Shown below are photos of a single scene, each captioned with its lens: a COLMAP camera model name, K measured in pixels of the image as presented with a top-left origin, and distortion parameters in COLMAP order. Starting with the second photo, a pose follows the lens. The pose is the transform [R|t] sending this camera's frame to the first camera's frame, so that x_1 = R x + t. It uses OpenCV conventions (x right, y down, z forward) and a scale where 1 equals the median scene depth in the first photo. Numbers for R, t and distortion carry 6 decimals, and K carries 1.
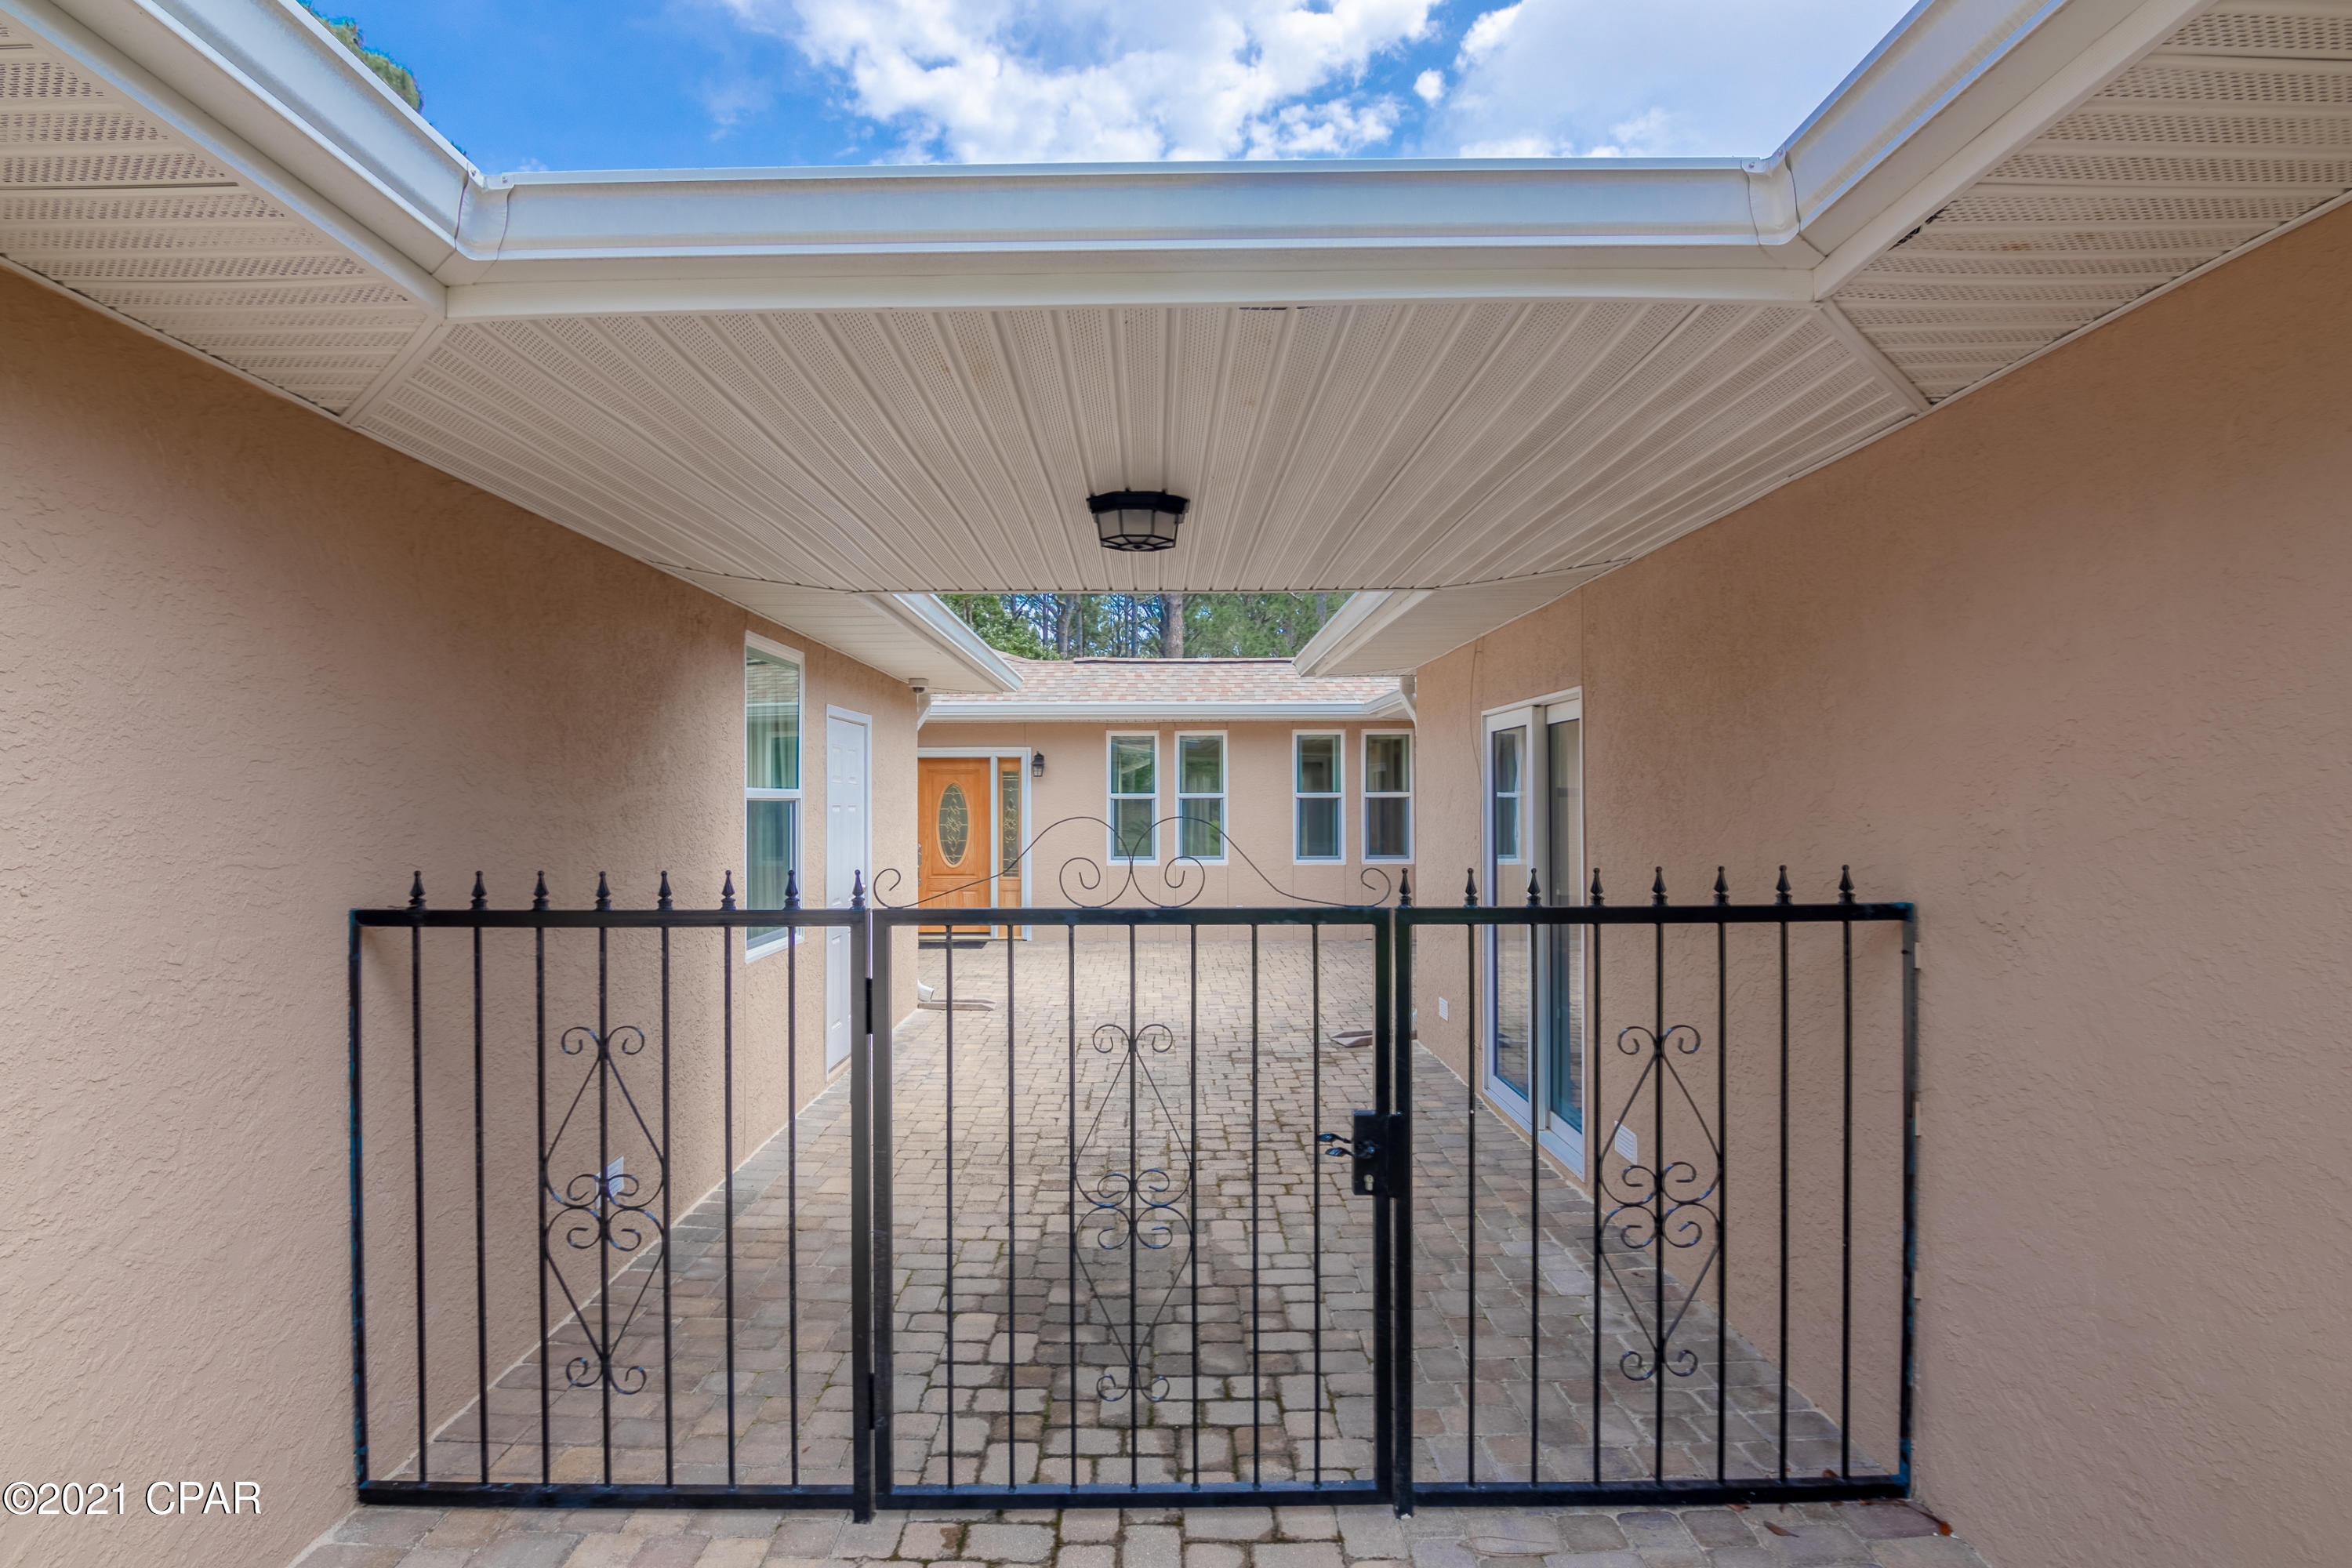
lens RADIAL K [[1302.0, 0, 1166.1], [0, 1302.0, 784.9], [0, 0, 1]] dist [-0.007142, -0.005911]
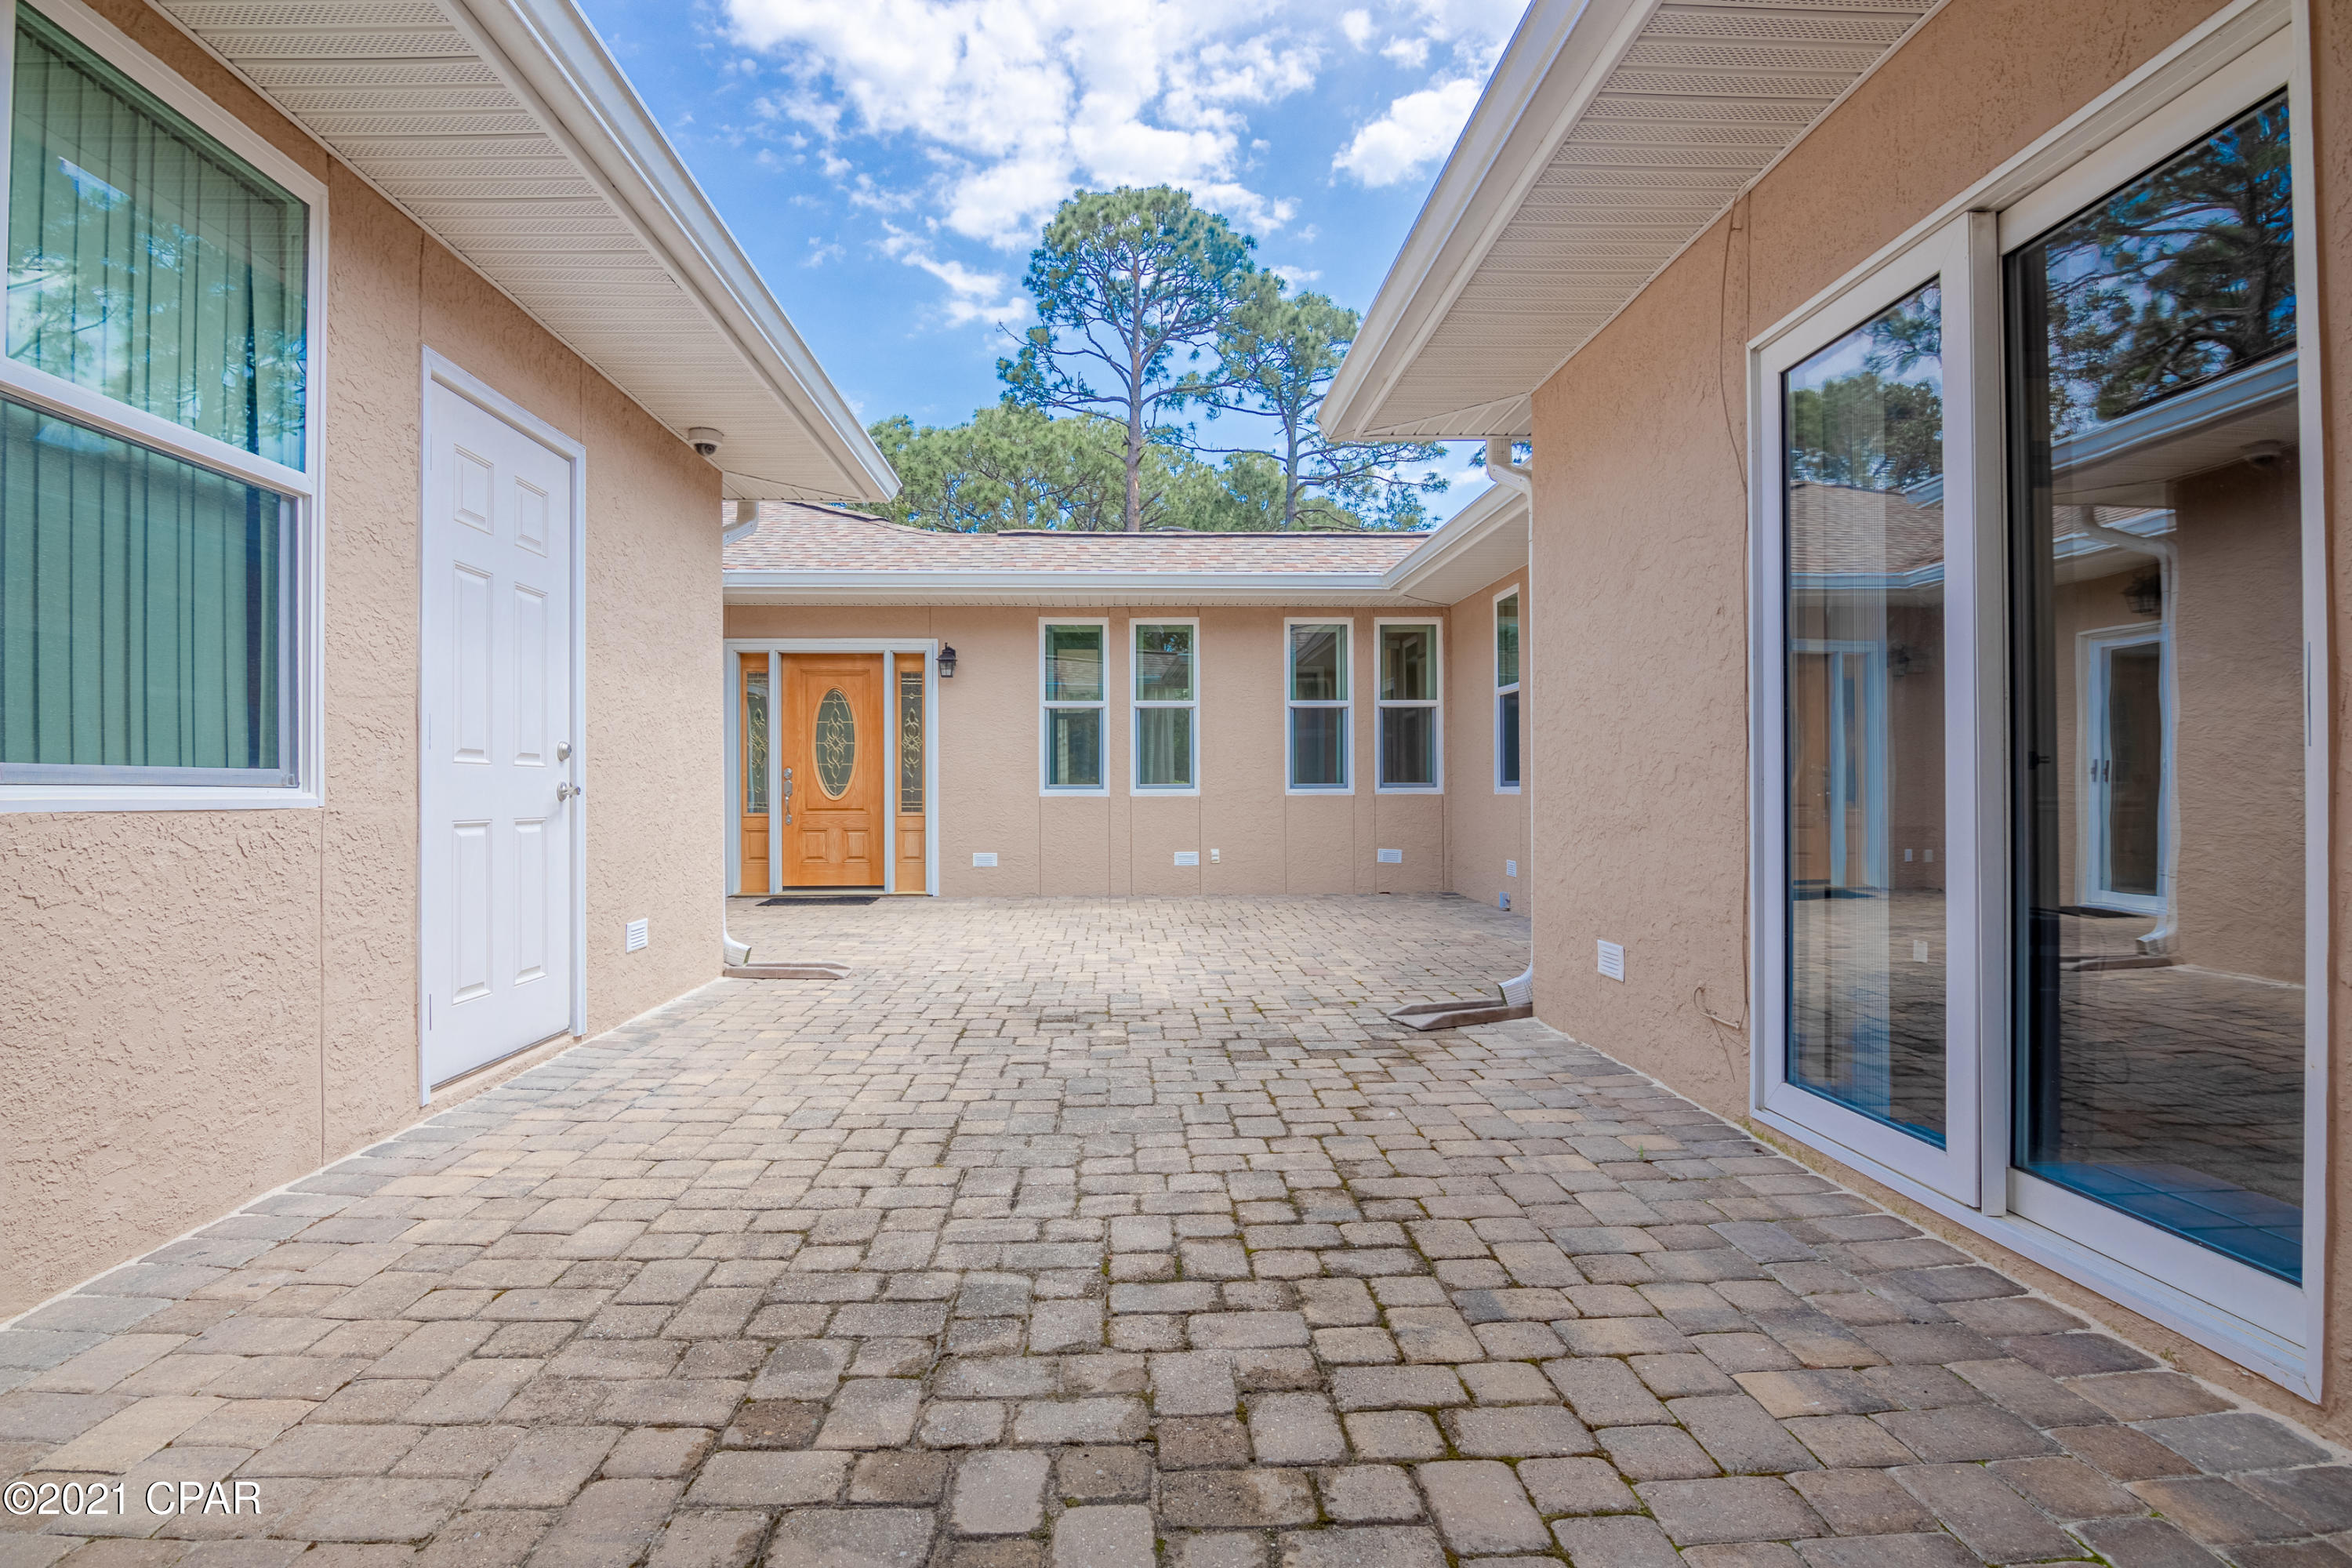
lens RADIAL K [[1302.0, 0, 1175.6], [0, 1302.0, 777.0], [0, 0, 1]] dist [-0.007142, -0.005911]
pose [[0.999195, -0.000844, 0.040104, 0.003027], [0.000820, 0.999999, 0.000624, 0.050446], [-0.040105, -0.000590, 0.999195, 0.243810]]
